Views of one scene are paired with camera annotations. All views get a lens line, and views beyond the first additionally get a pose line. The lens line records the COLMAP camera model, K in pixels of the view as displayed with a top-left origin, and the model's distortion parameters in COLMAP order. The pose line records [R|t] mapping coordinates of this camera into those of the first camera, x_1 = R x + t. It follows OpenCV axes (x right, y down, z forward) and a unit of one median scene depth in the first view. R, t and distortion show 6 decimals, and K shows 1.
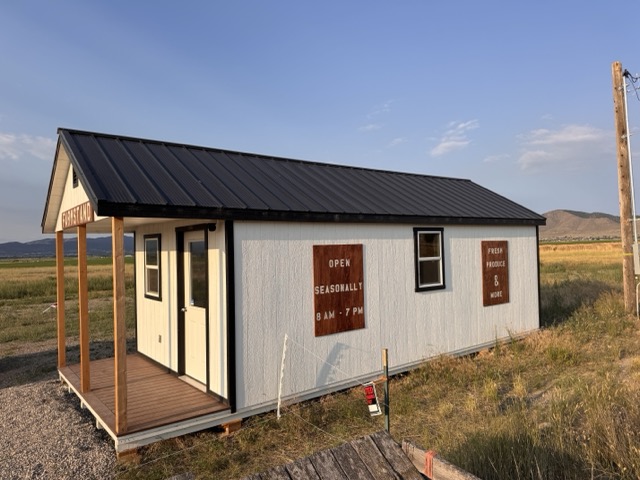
lens RADIAL K [[447.9, 0, 320.0], [0, 447.9, 240.0], [0, 0, 1]] dist [0.012904, -0.005553]
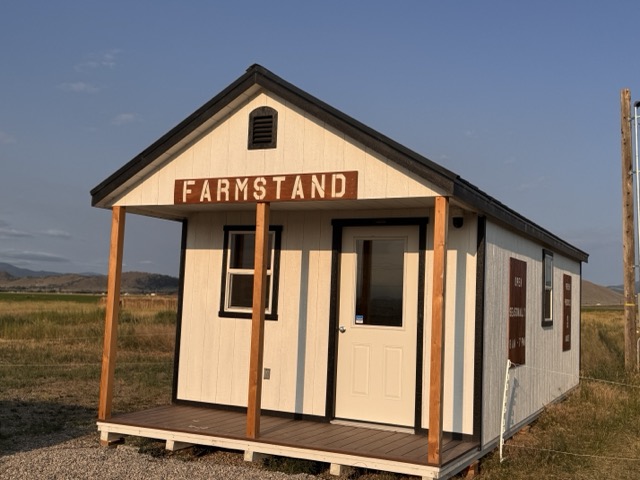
lens RADIAL K [[727.8, 0, 320.0], [0, 727.8, 240.0], [0, 0, 1]] dist [0.021010, 0.018592]
pose [[0.901979, 0.096289, 0.420907, -0.567286], [-0.071461, 0.994664, -0.074407, 0.065125], [-0.425825, 0.037035, 0.904047, -0.051609]]
